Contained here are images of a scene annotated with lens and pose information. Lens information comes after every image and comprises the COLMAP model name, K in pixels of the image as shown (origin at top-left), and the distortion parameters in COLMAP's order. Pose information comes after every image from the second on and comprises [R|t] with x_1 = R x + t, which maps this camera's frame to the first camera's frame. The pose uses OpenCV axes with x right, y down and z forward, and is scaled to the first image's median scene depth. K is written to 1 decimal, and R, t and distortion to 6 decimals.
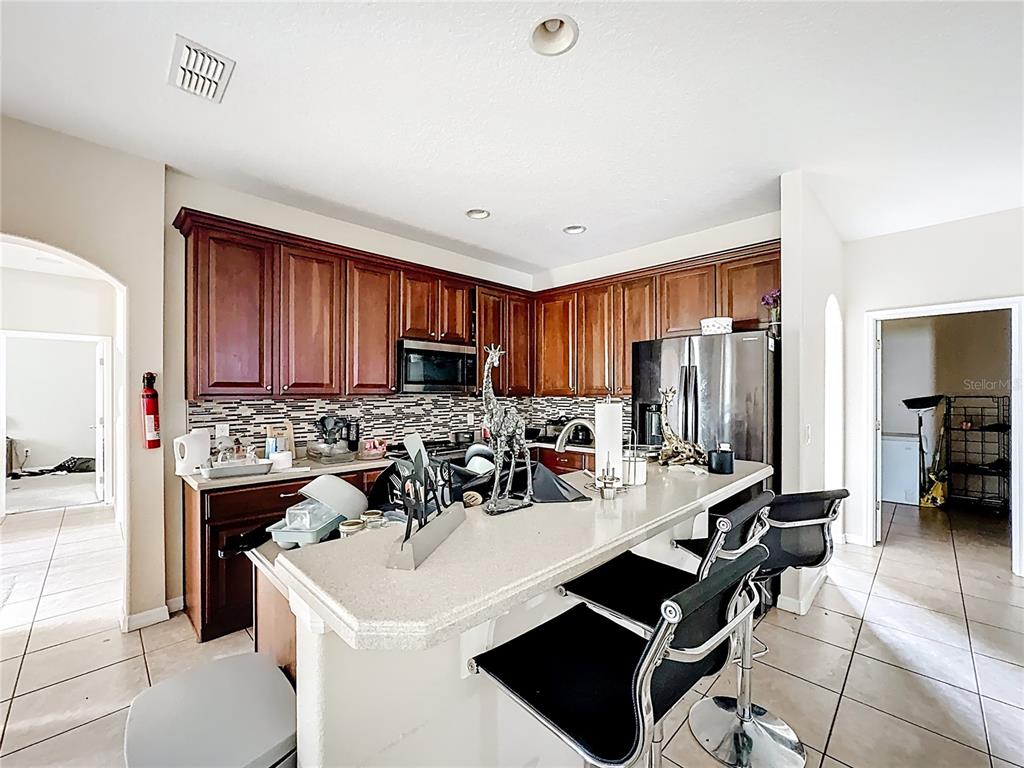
lens RADIAL K [[425.9, 0, 513.6], [0, 425.9, 395.9], [0, 0, 1]] dist [-0.036140, 0.017488]
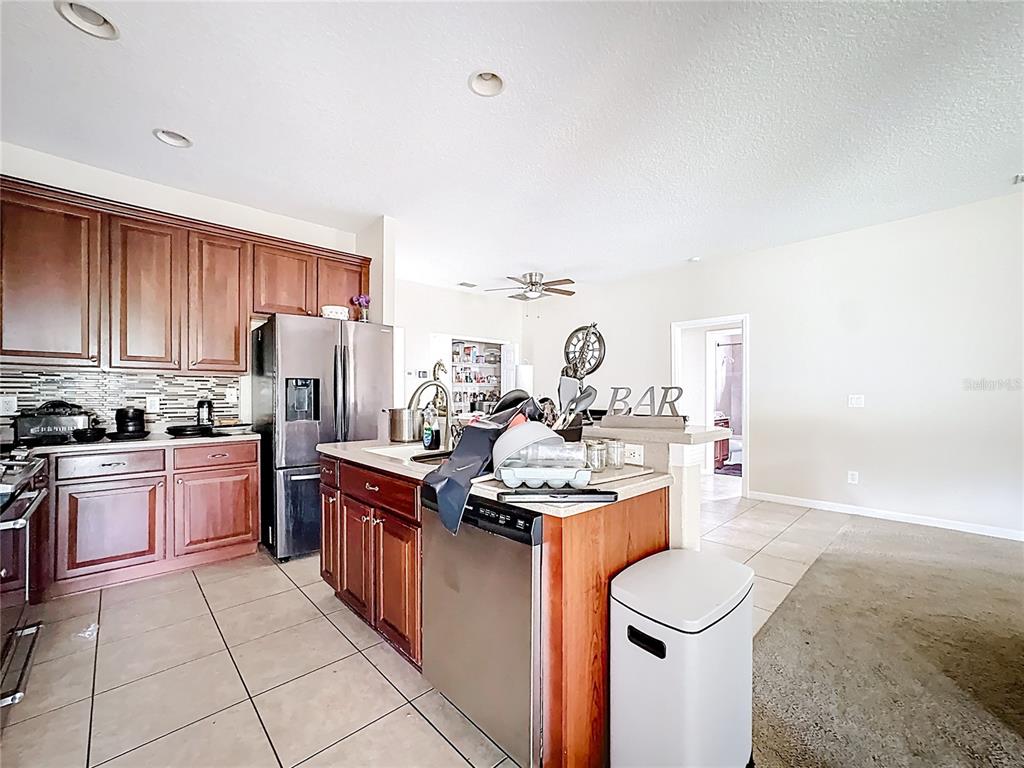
lens RADIAL K [[425.9, 0, 513.6], [0, 425.9, 395.9], [0, 0, 1]] dist [-0.036140, 0.017488]
pose [[0.028443, -0.001019, 0.999595, -0.399278], [0.004811, 0.999988, 0.000882, 0.036701], [-0.999584, 0.004784, 0.028448, 0.283726]]
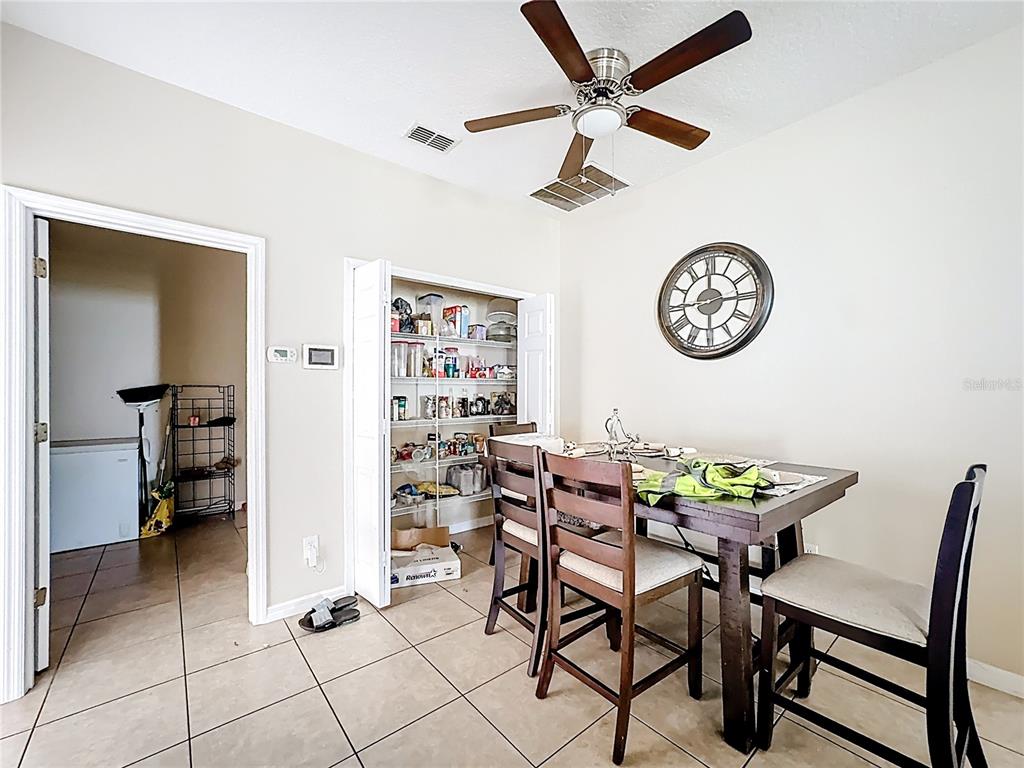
lens RADIAL K [[425.9, 0, 513.6], [0, 425.9, 395.9], [0, 0, 1]] dist [-0.036140, 0.017488]
pose [[0.091132, -0.003447, 0.995833, 0.329464], [0.002368, 0.999992, 0.003244, 0.020486], [-0.995836, 0.002062, 0.091139, 0.308320]]
